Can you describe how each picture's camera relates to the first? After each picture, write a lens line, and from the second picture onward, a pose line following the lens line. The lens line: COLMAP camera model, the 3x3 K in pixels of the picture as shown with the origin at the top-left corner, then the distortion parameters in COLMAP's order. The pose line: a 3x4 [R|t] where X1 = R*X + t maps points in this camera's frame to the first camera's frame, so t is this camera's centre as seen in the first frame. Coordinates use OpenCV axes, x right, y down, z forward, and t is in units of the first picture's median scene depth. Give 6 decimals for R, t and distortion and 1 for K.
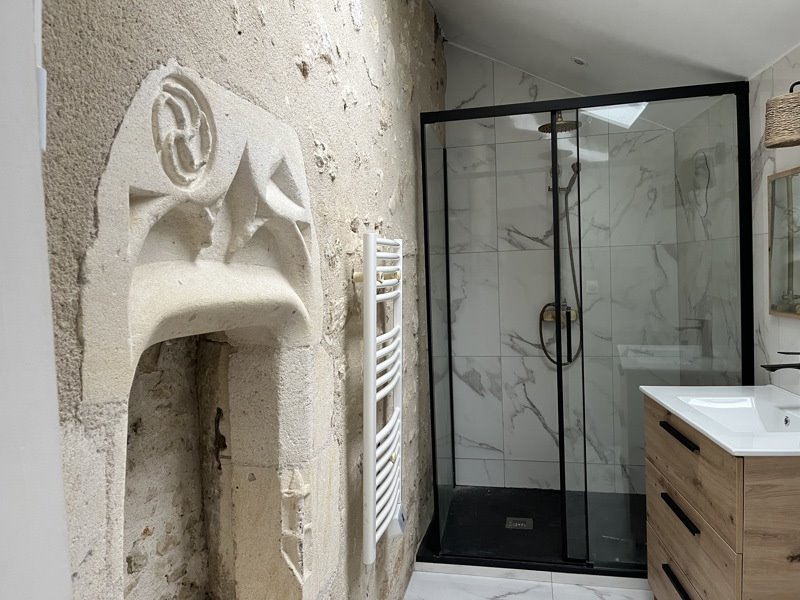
lens RADIAL K [[614.7, 0, 398.7], [0, 614.7, 300.7], [0, 0, 1]] dist [0.065968, -0.061972]
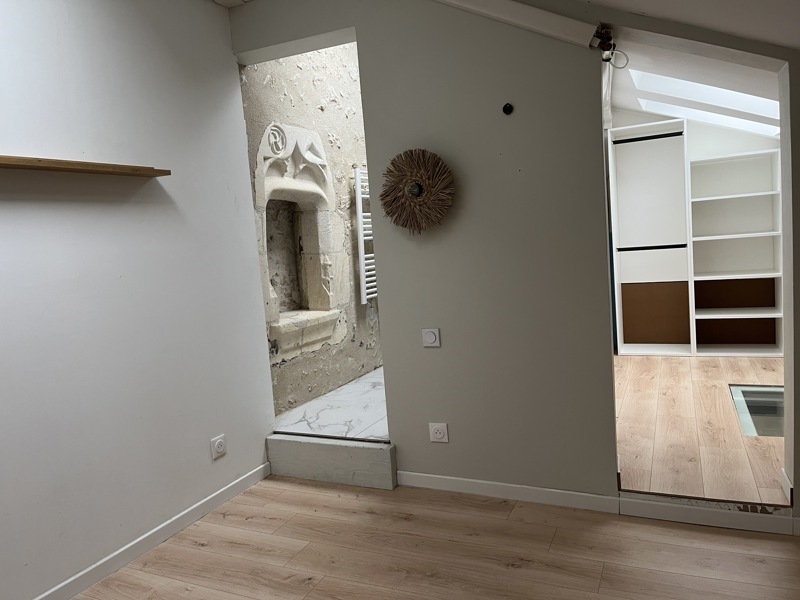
lens RADIAL K [[614.7, 0, 401.2], [0, 614.7, 299.4], [0, 0, 1]] dist [0.065968, -0.061972]
pose [[0.976076, -0.015210, -0.216895, 0.815522], [0.029600, 0.997559, 0.063252, 0.326065], [0.215403, -0.068159, 0.974144, -1.751764]]
